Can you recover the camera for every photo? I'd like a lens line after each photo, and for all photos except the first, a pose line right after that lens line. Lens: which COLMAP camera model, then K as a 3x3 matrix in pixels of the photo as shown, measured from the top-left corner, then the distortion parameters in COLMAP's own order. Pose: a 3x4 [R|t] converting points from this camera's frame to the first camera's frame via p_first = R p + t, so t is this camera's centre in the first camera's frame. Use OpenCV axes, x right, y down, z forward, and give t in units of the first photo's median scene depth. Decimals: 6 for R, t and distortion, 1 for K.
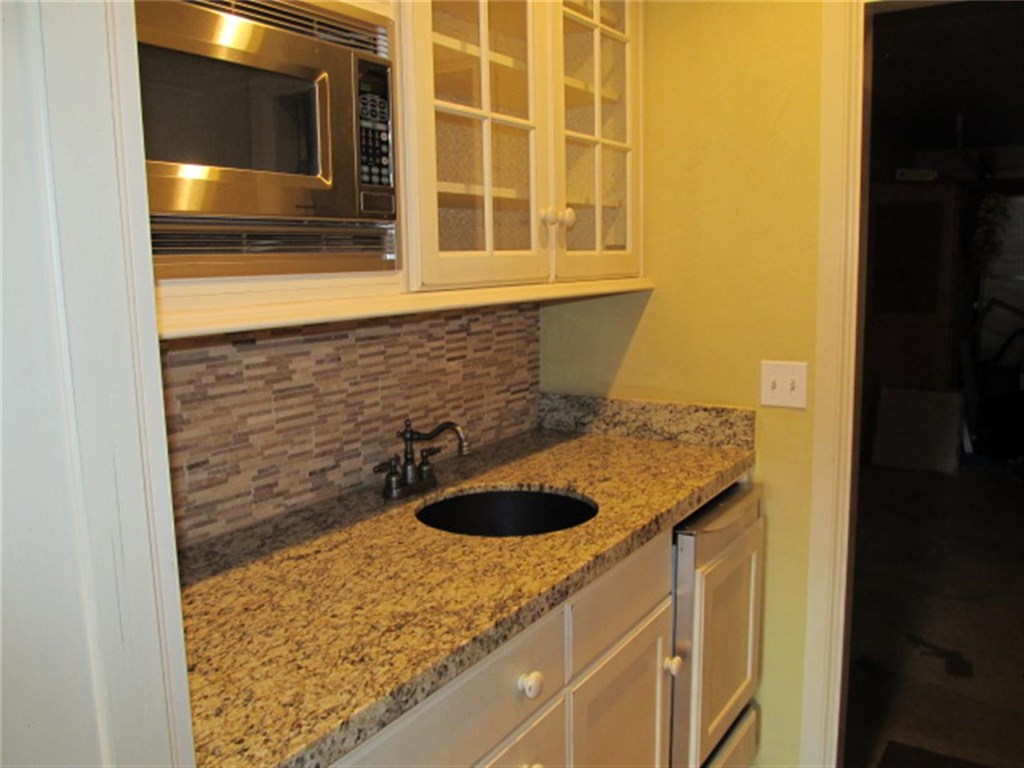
lens RADIAL K [[839.1, 0, 510.5], [0, 839.1, 381.9], [0, 0, 1]] dist [-0.063917, 0.007175]
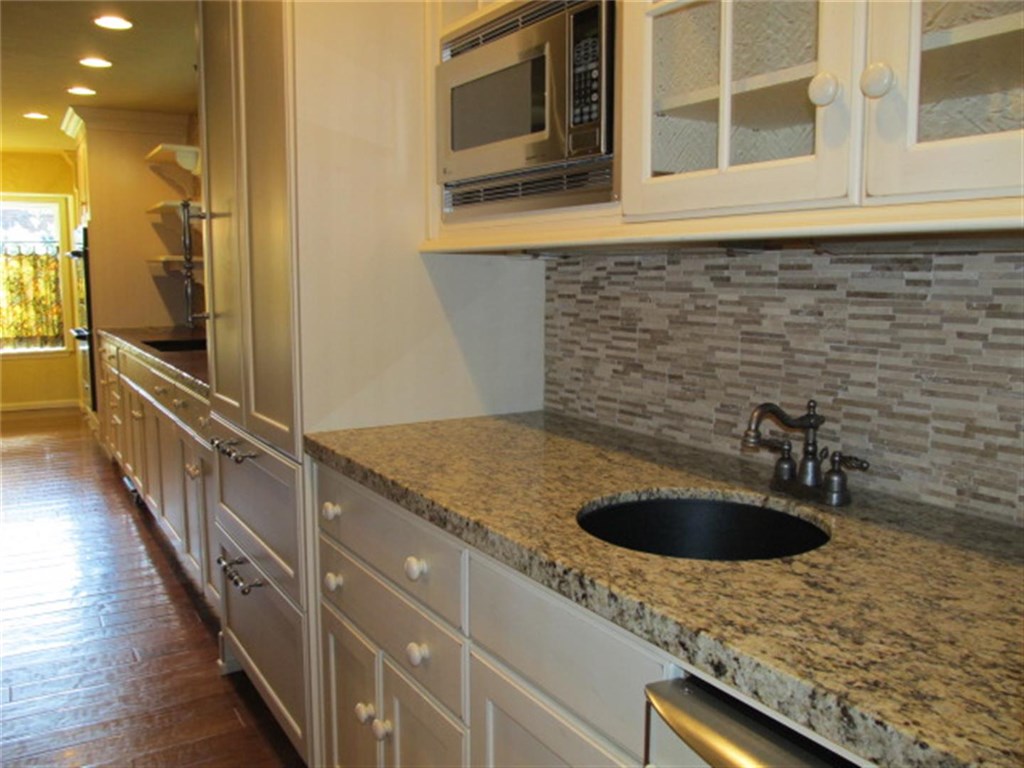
lens RADIAL K [[839.1, 0, 510.5], [0, 839.1, 381.9], [0, 0, 1]] dist [-0.063917, 0.007175]
pose [[-0.416735, 0.135925, -0.898808, 0.704289], [-0.126512, 0.970463, 0.205419, -0.096455], [0.900182, 0.199316, -0.387229, 1.108064]]
